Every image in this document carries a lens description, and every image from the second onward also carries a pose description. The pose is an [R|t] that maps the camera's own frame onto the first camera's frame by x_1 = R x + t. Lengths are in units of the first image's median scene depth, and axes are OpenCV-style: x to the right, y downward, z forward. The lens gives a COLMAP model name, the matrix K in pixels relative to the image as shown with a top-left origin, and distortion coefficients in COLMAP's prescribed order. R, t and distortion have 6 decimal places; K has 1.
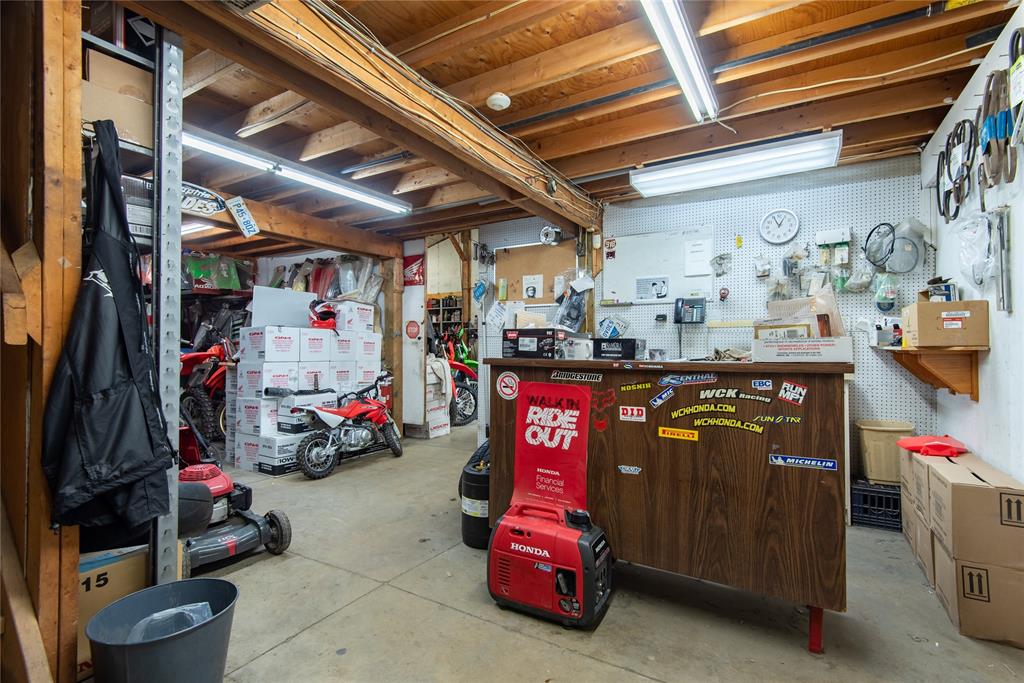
lens RADIAL K [[473.5, 0, 513.4], [0, 473.5, 340.9], [0, 0, 1]] dist [0.018186, -0.007640]
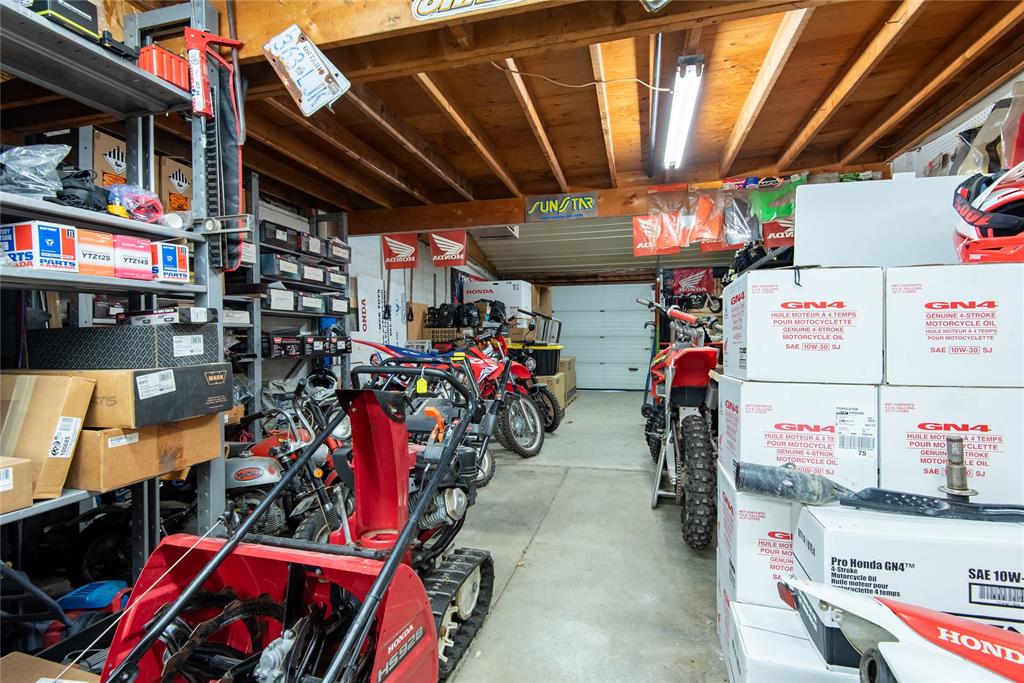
lens RADIAL K [[473.5, 0, 513.4], [0, 473.5, 340.9], [0, 0, 1]] dist [0.018186, -0.007640]
pose [[0.279144, 0.005908, -0.960231, -0.235179], [0.021298, 0.999697, 0.012343, 0.008423], [0.960013, -0.023896, 0.278934, 0.707392]]
